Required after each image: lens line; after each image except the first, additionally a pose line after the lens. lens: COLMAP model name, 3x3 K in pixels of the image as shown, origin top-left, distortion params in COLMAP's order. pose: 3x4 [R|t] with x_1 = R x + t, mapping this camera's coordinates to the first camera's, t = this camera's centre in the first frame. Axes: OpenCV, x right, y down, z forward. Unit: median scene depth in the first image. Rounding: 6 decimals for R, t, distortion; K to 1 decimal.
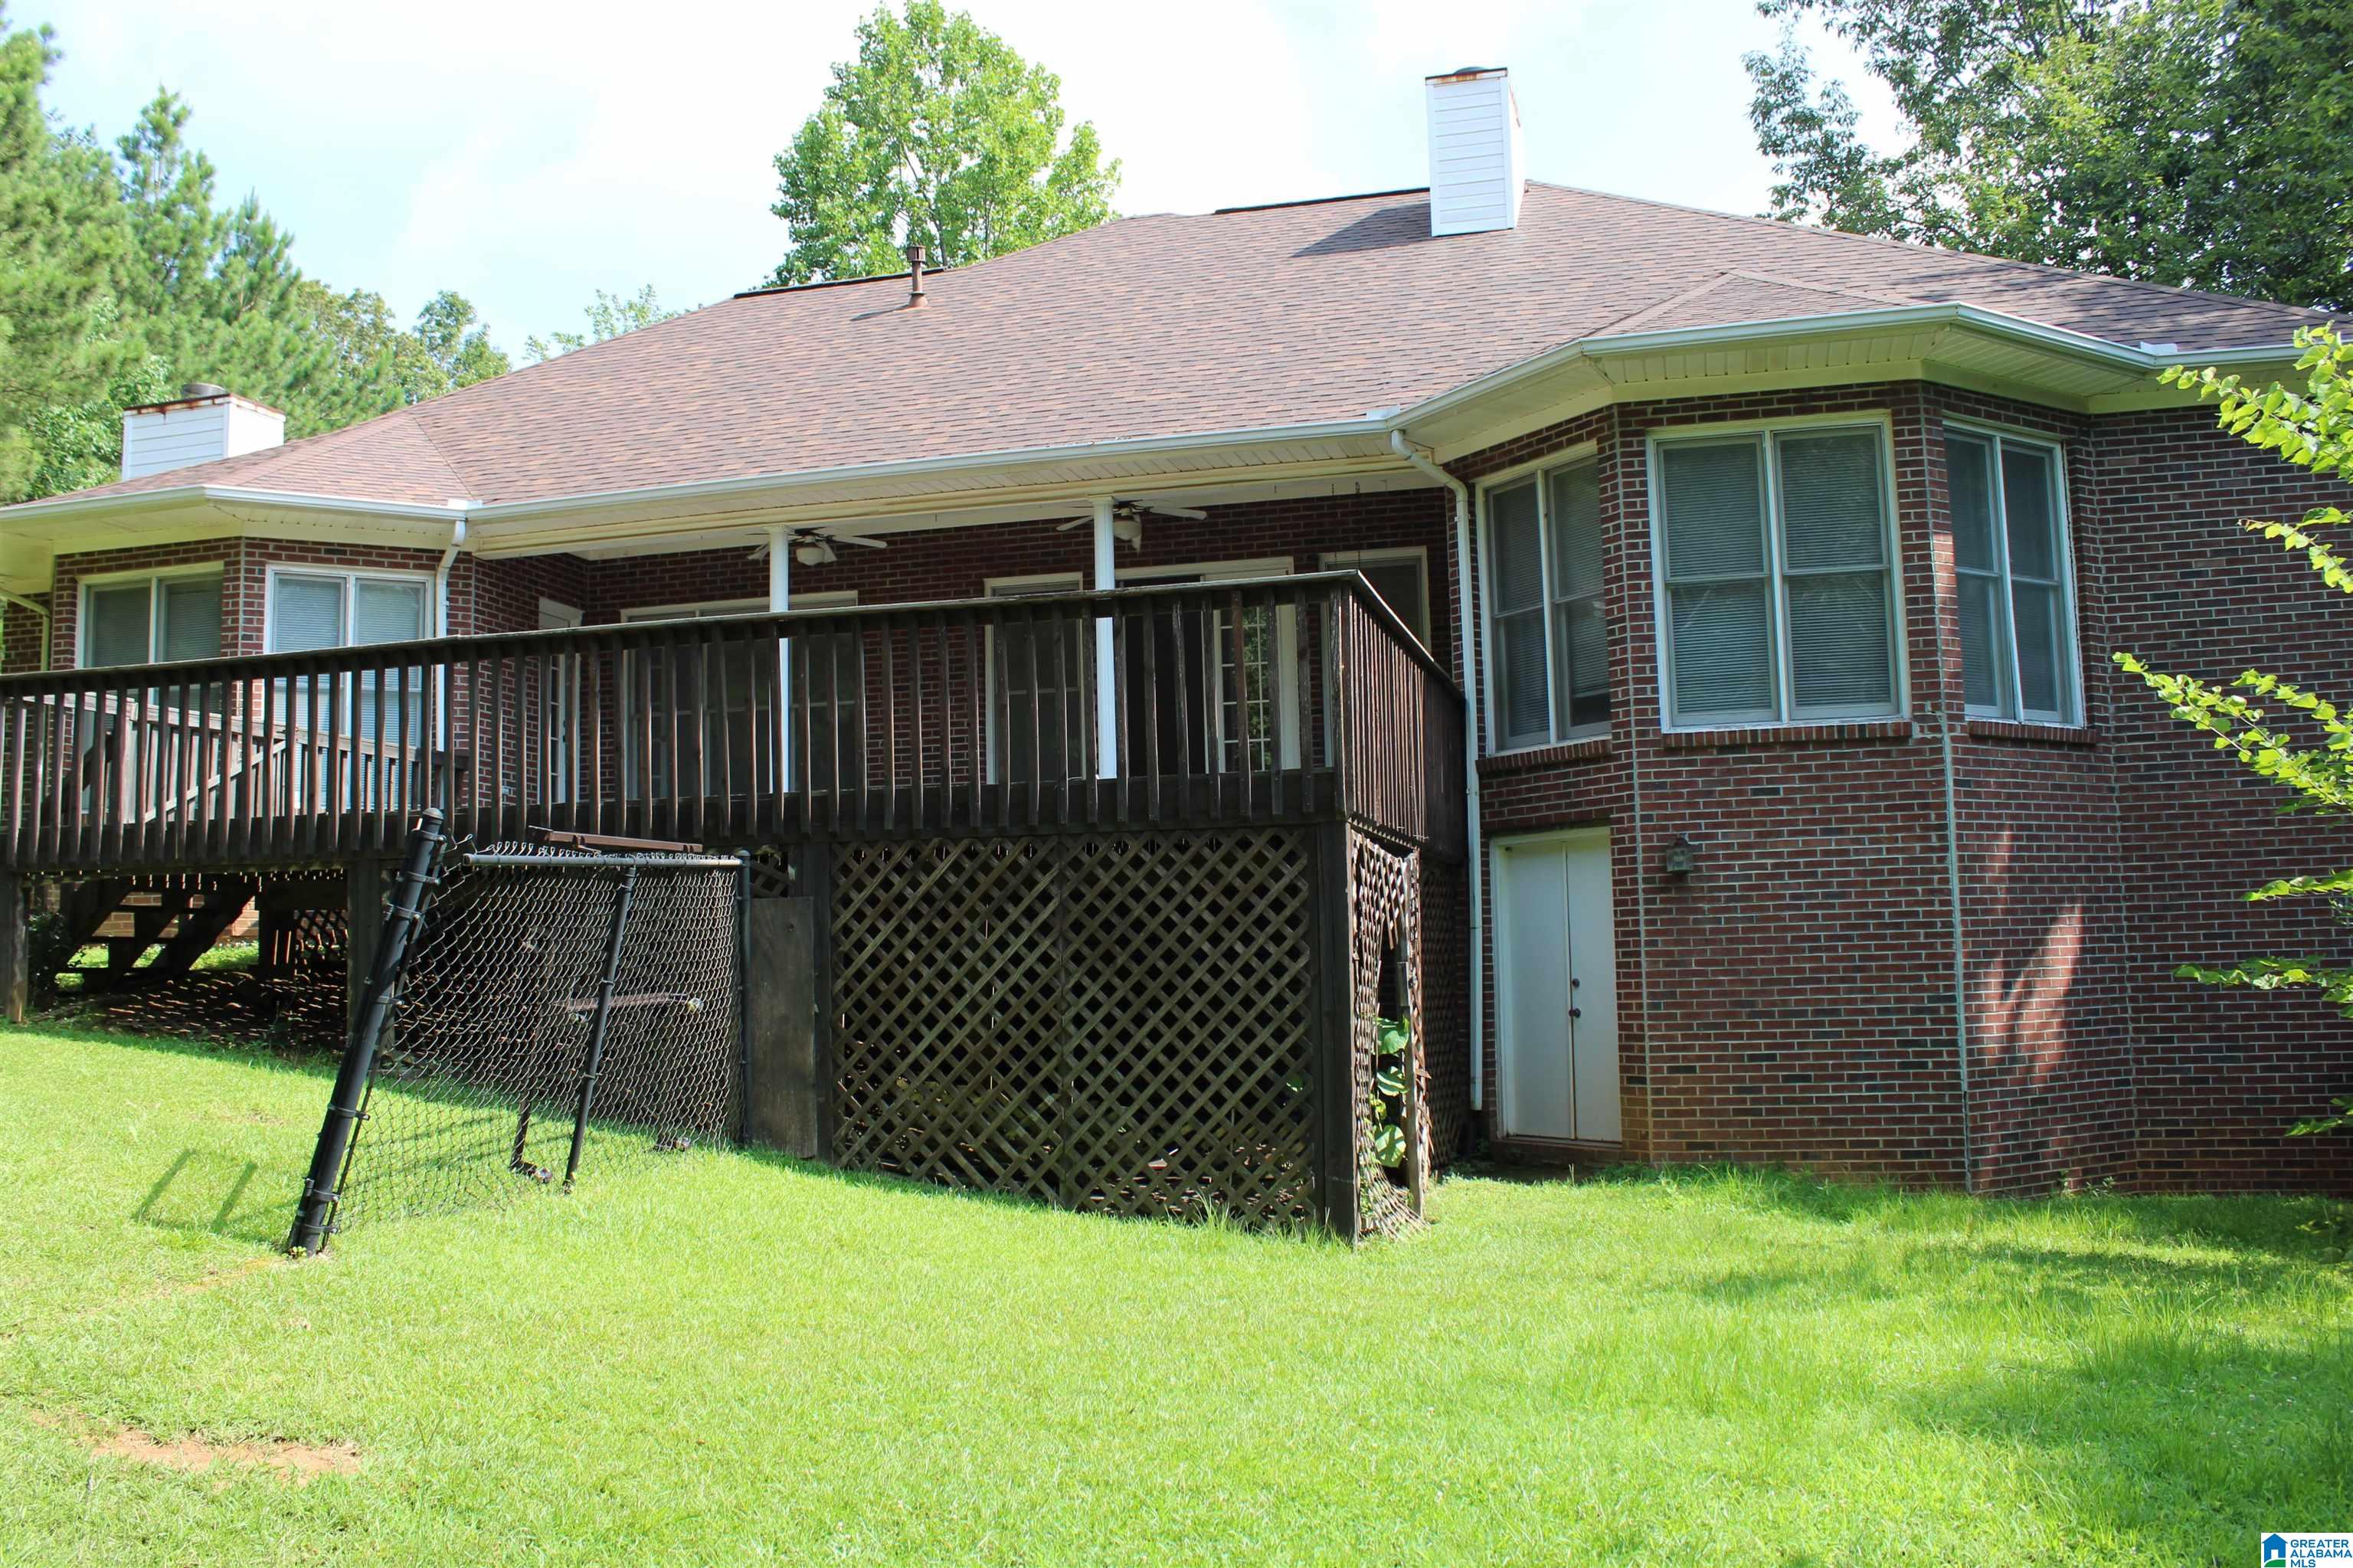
lens RADIAL K [[1944.2, 0, 1158.6], [0, 1944.2, 757.6], [0, 0, 1]] dist [-0.152919, 0.127897]
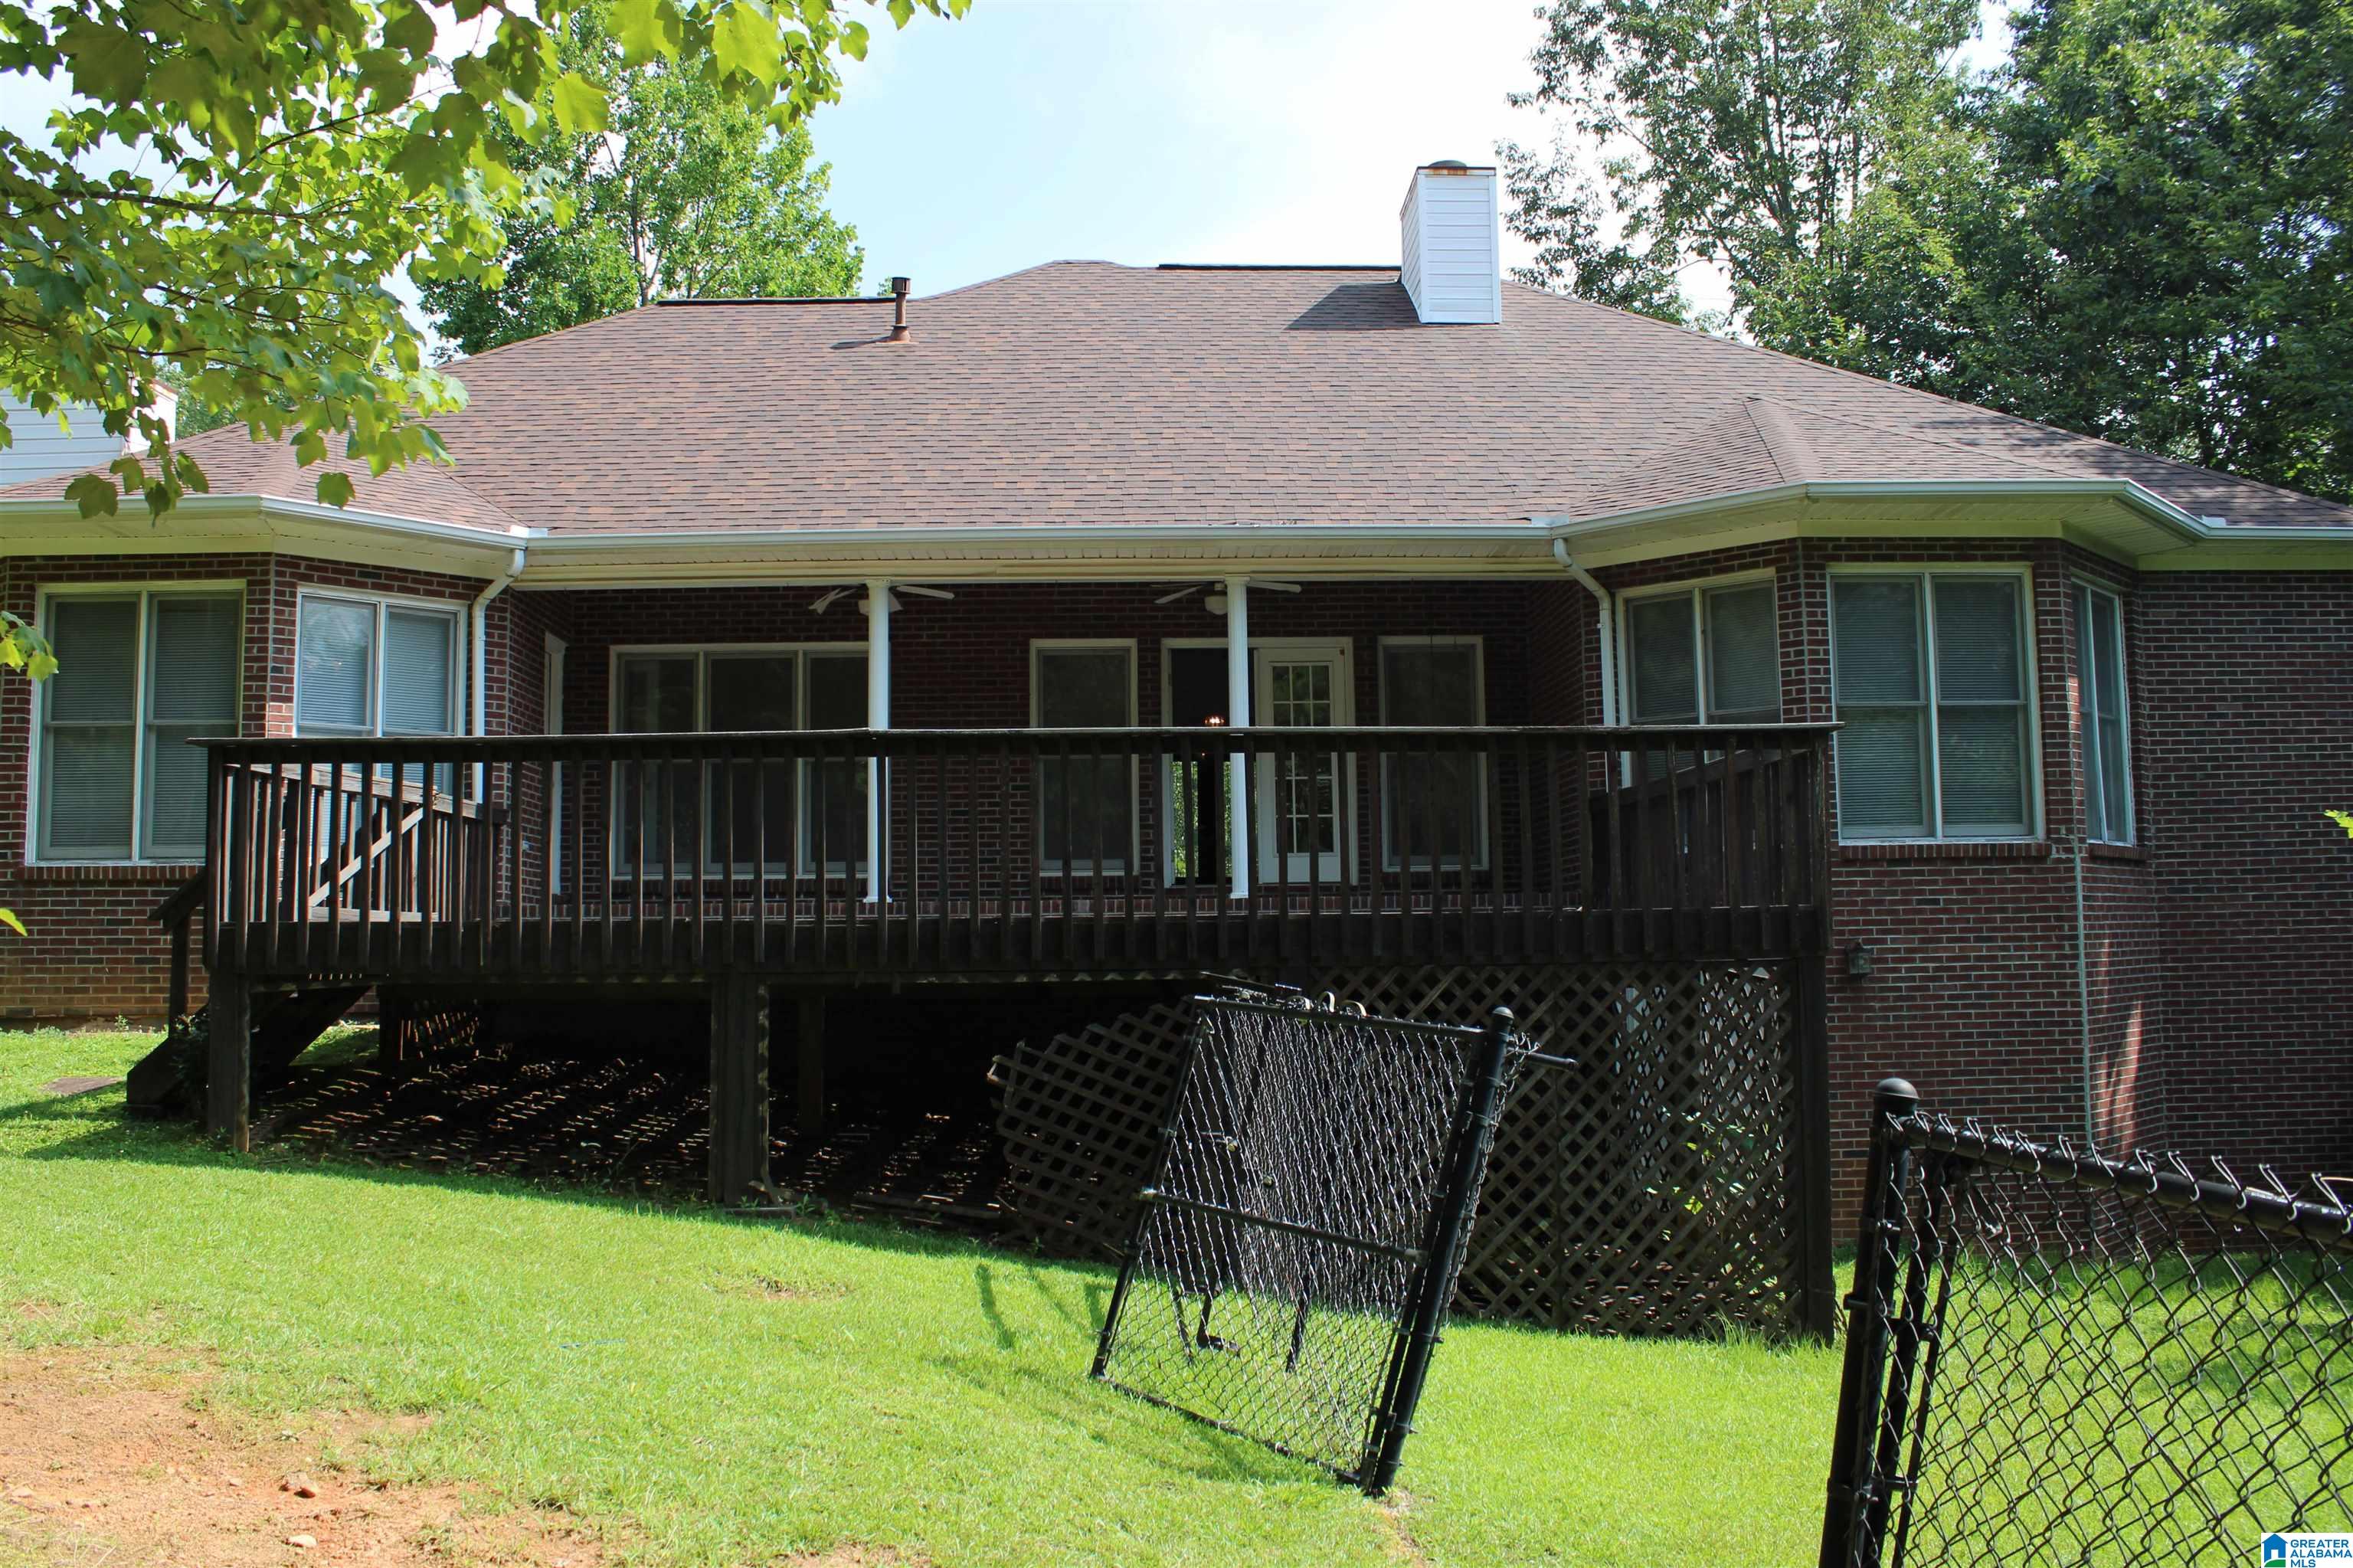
lens RADIAL K [[1944.2, 0, 1158.6], [0, 1944.2, 757.6], [0, 0, 1]] dist [-0.152919, 0.127897]
pose [[0.960192, 0.037354, 0.276832, -0.418372], [-0.037891, 0.999276, -0.003411, -0.045027], [-0.276759, -0.007214, 0.960912, 0.068061]]
